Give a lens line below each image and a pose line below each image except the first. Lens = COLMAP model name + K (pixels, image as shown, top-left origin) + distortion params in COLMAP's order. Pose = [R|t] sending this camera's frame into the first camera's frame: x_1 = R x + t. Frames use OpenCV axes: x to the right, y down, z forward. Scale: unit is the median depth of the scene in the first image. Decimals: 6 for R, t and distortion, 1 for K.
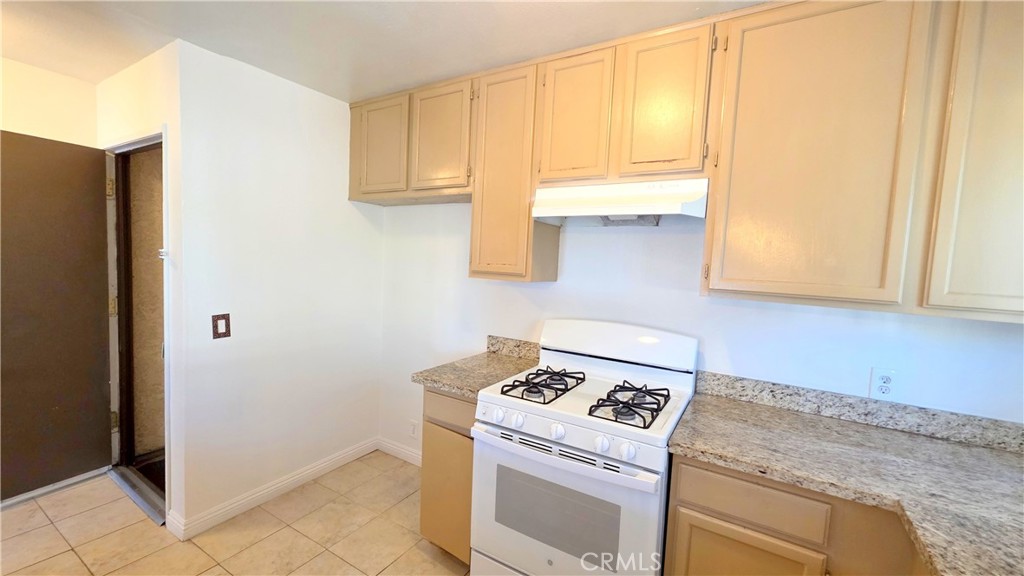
lens RADIAL K [[420.7, 0, 512.0], [0, 420.7, 288.0], [0, 0, 1]] dist [0.008185, -0.000004]
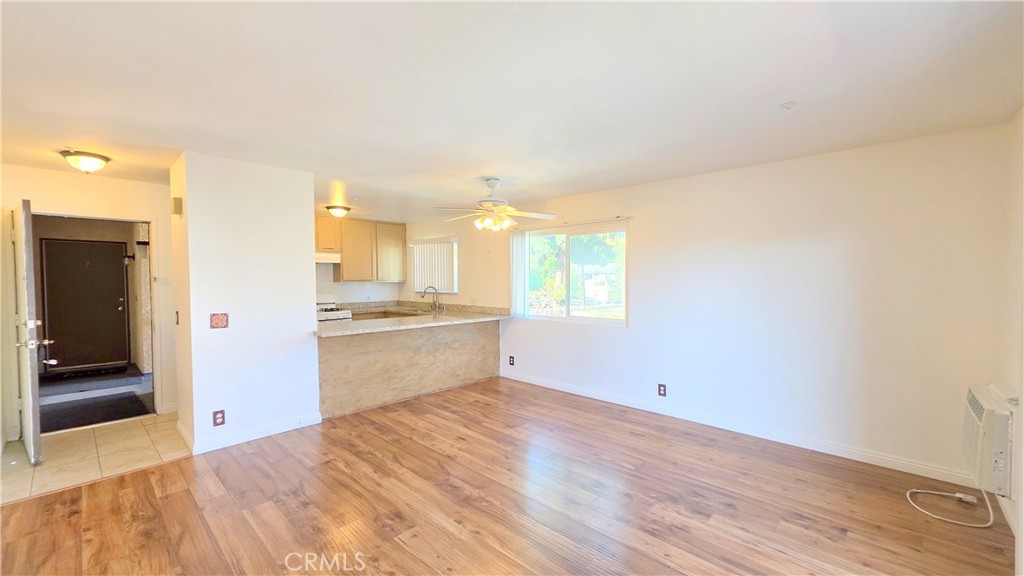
lens RADIAL K [[404.2, 0, 512.0], [0, 404.2, 288.0], [0, 0, 1]] dist [0.001059, -0.000005]
pose [[0.215755, -0.067091, 0.974140, -2.856731], [0.082570, 0.995317, 0.050262, 0.014384], [-0.972950, 0.069590, 0.220284, -1.407893]]
